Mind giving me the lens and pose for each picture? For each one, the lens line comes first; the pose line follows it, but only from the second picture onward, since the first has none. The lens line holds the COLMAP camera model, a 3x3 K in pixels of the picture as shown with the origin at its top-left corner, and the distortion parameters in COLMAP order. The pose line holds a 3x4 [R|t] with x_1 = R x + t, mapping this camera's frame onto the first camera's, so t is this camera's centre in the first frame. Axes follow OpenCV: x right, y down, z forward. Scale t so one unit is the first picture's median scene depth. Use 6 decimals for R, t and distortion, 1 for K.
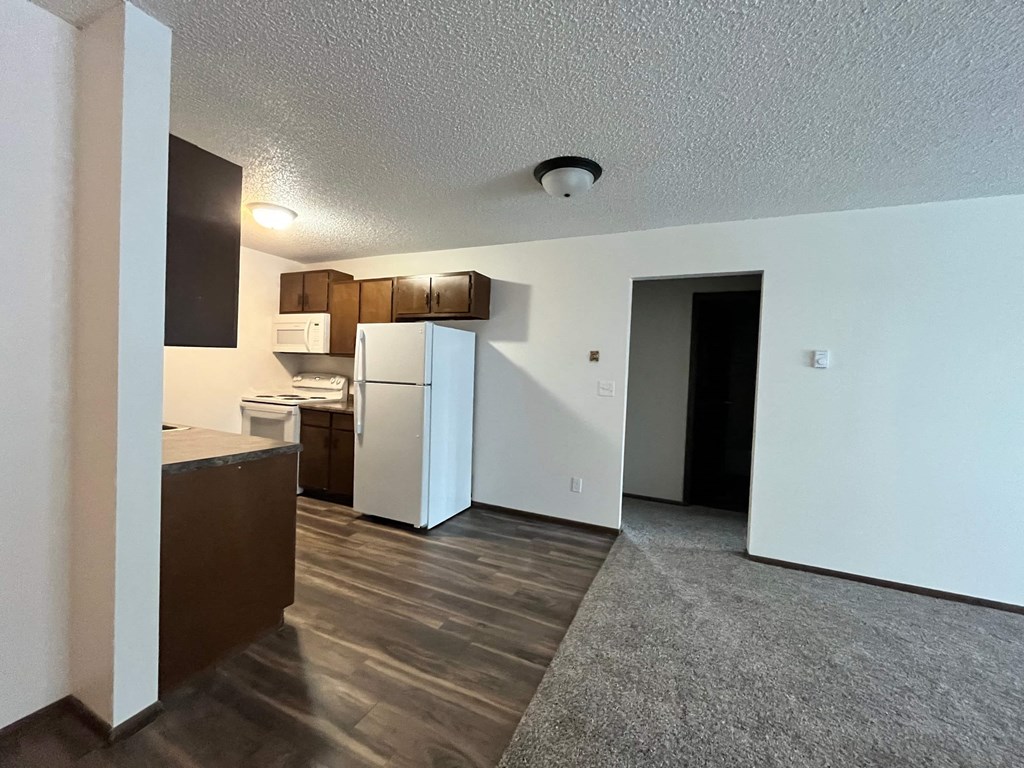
lens RADIAL K [[416.3, 0, 508.8], [0, 416.3, 381.2], [0, 0, 1]] dist [-0.004044, 0.000252]
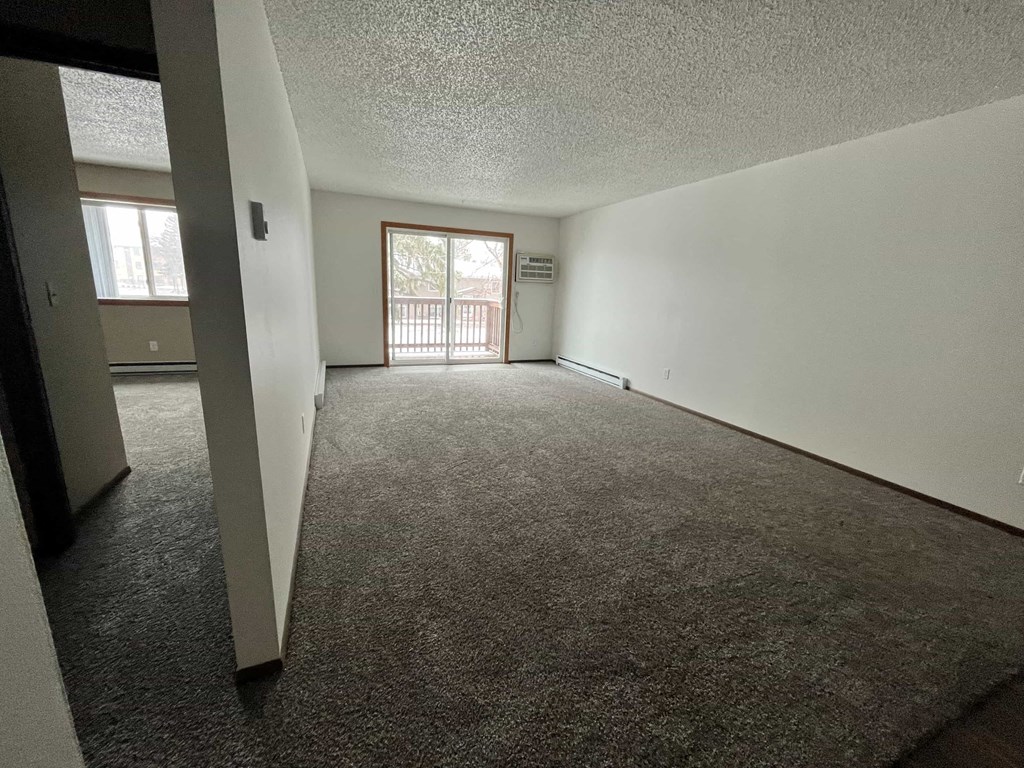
lens RADIAL K [[416.3, 0, 508.4], [0, 416.3, 384.9], [0, 0, 1]] dist [-0.004044, 0.000252]
pose [[-0.725862, -0.222445, 0.650878, 0.169399], [-0.049022, 0.960587, 0.273621, -0.015802], [-0.686091, 0.166704, -0.708159, 1.267643]]
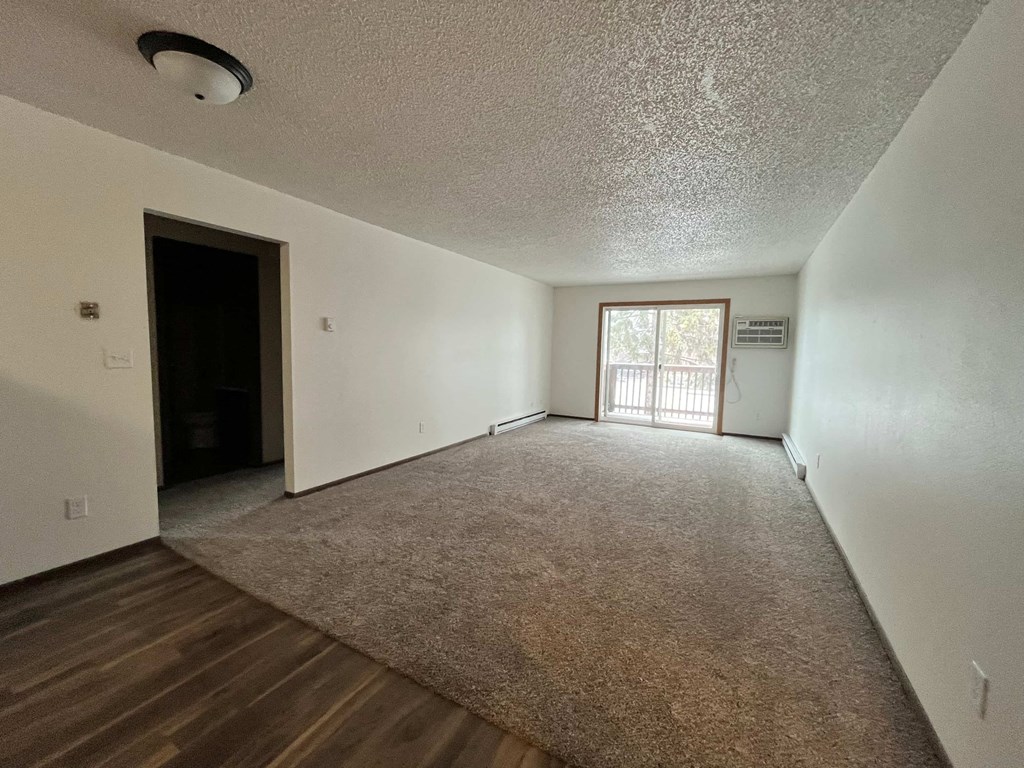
lens RADIAL K [[416.3, 0, 510.1], [0, 416.3, 382.4], [0, 0, 1]] dist [-0.004044, 0.000252]
pose [[0.078184, -0.120342, 0.989649, -0.548888], [0.008383, 0.992732, 0.120055, -0.026069], [-0.996904, -0.001090, 0.078624, 0.359616]]
